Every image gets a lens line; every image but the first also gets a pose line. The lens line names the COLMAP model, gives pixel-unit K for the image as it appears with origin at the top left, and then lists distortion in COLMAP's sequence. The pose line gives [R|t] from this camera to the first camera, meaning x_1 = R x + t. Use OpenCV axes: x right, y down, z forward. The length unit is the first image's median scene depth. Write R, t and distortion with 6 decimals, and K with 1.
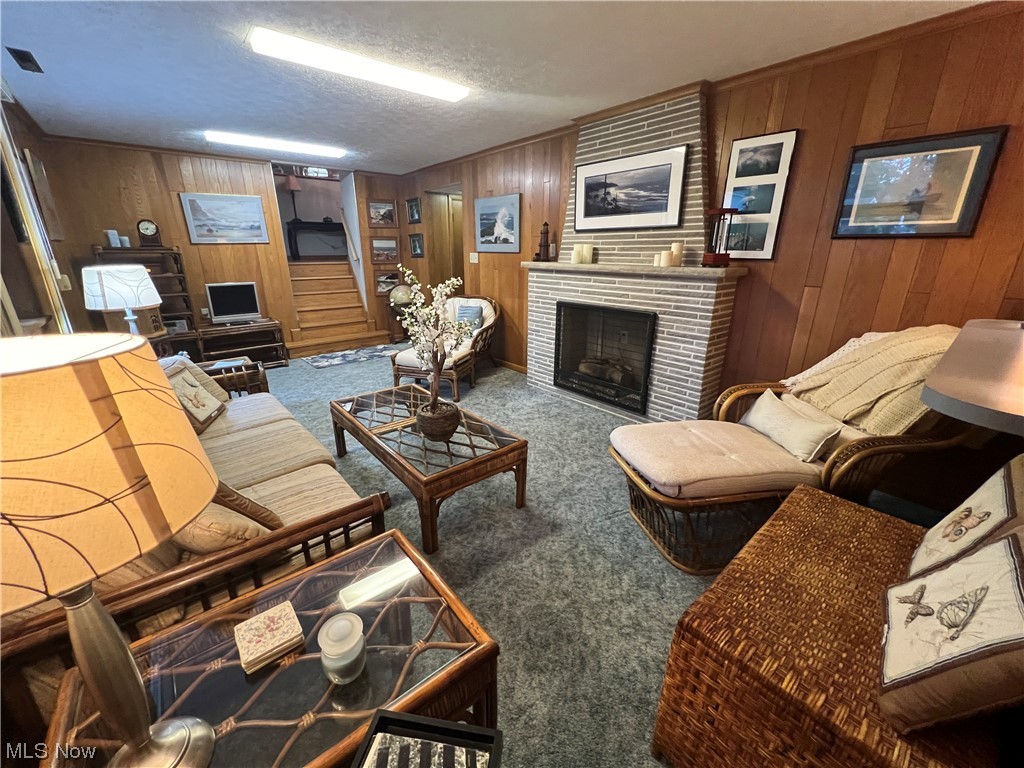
lens RADIAL K [[411.1, 0, 512.7], [0, 411.1, 385.4], [0, 0, 1]] dist [0.002146, -0.000708]
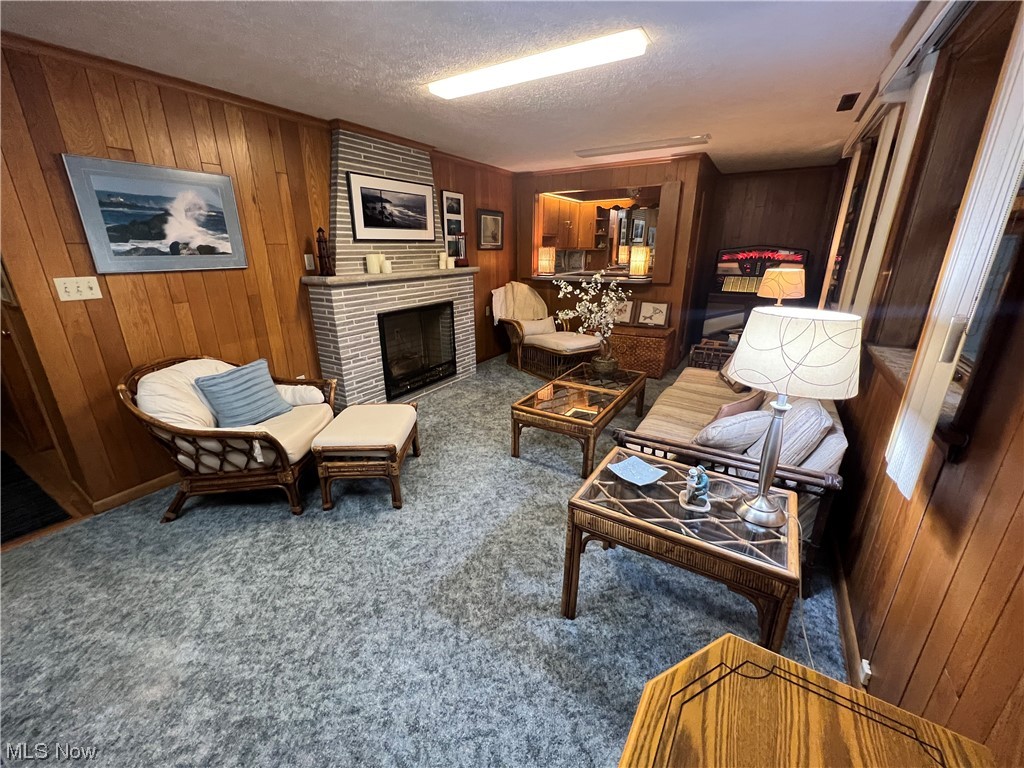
lens RADIAL K [[411.1, 0, 511.1], [0, 411.1, 380.8], [0, 0, 1]] dist [0.002146, -0.000708]
pose [[-0.308767, -0.297506, 0.903412, -0.972498], [0.301215, 0.870349, 0.389567, -0.381655], [-0.902182, 0.392407, -0.179122, 1.046373]]
